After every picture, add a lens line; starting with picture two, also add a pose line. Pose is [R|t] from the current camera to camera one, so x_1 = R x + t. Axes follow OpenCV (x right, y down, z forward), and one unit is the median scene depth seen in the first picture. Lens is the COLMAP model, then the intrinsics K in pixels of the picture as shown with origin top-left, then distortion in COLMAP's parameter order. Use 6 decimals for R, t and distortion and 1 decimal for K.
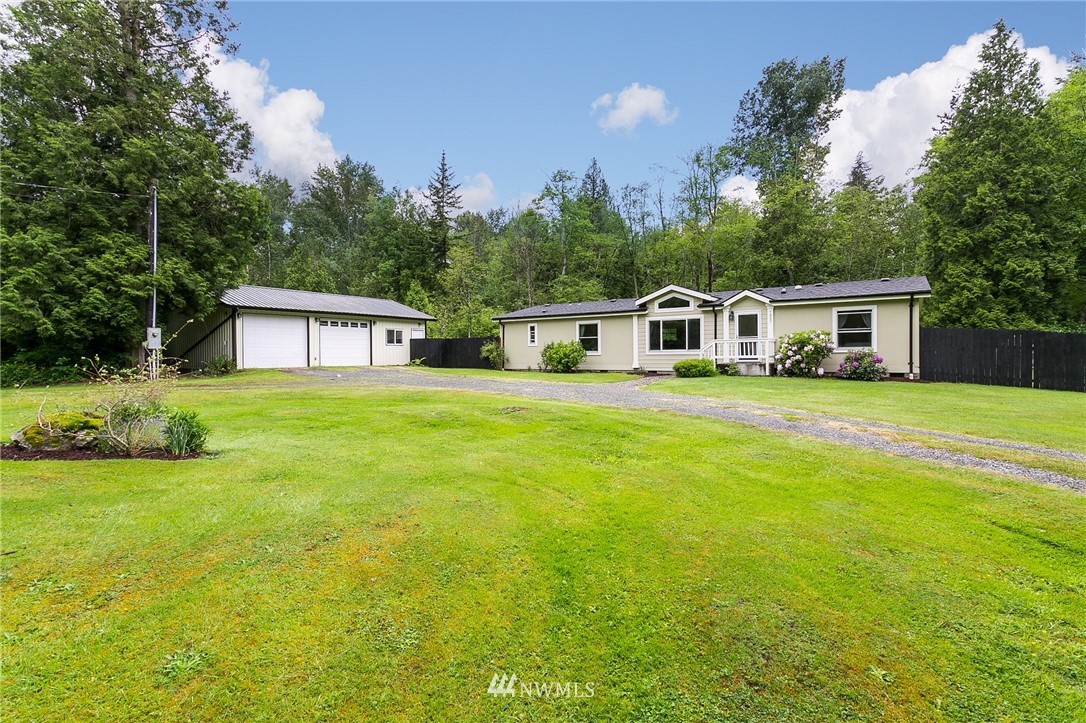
lens RADIAL K [[515.0, 0, 544.3], [0, 515.0, 363.8], [0, 0, 1]] dist [-0.003499, 0.004201]
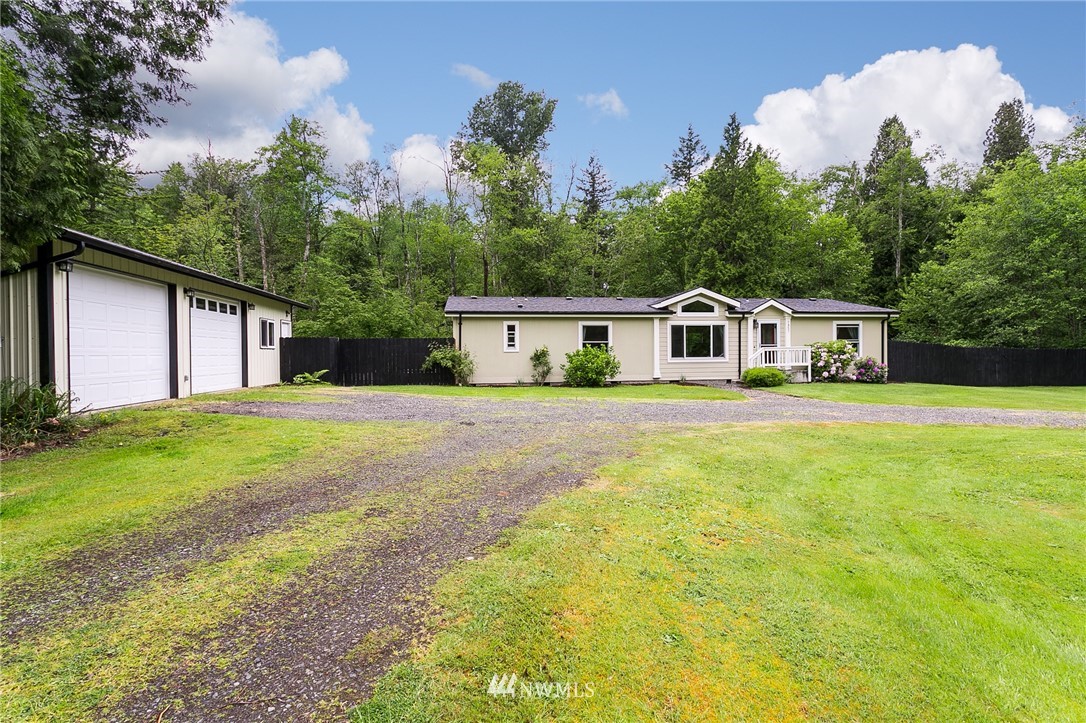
lens RADIAL K [[515.0, 0, 543.9], [0, 515.0, 362.0], [0, 0, 1]] dist [-0.003499, 0.004201]
pose [[0.728995, -0.009398, 0.684455, -0.566761], [0.015119, 0.999883, -0.002375, -0.019849], [-0.684353, 0.012080, 0.729051, 0.488869]]
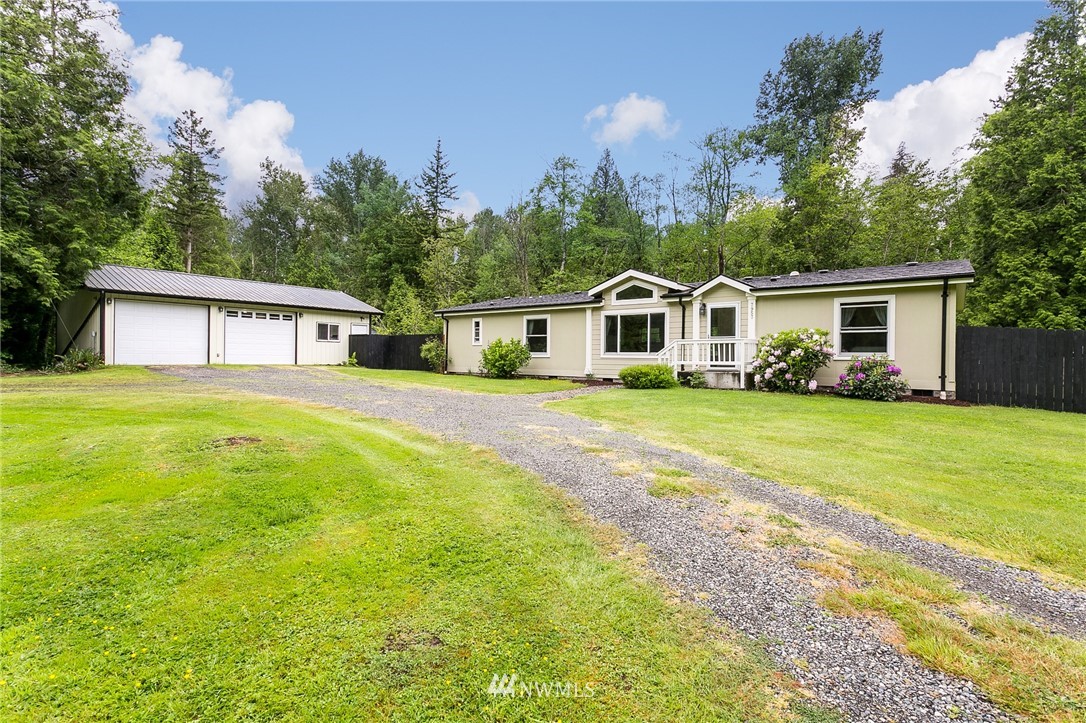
lens RADIAL K [[515.0, 0, 544.7], [0, 515.0, 360.1], [0, 0, 1]] dist [-0.003499, 0.004201]
pose [[0.997885, 0.021034, -0.061510, 0.158836], [-0.021815, 0.999689, -0.012052, -0.002916], [0.061238, 0.013369, 0.998034, 0.198351]]
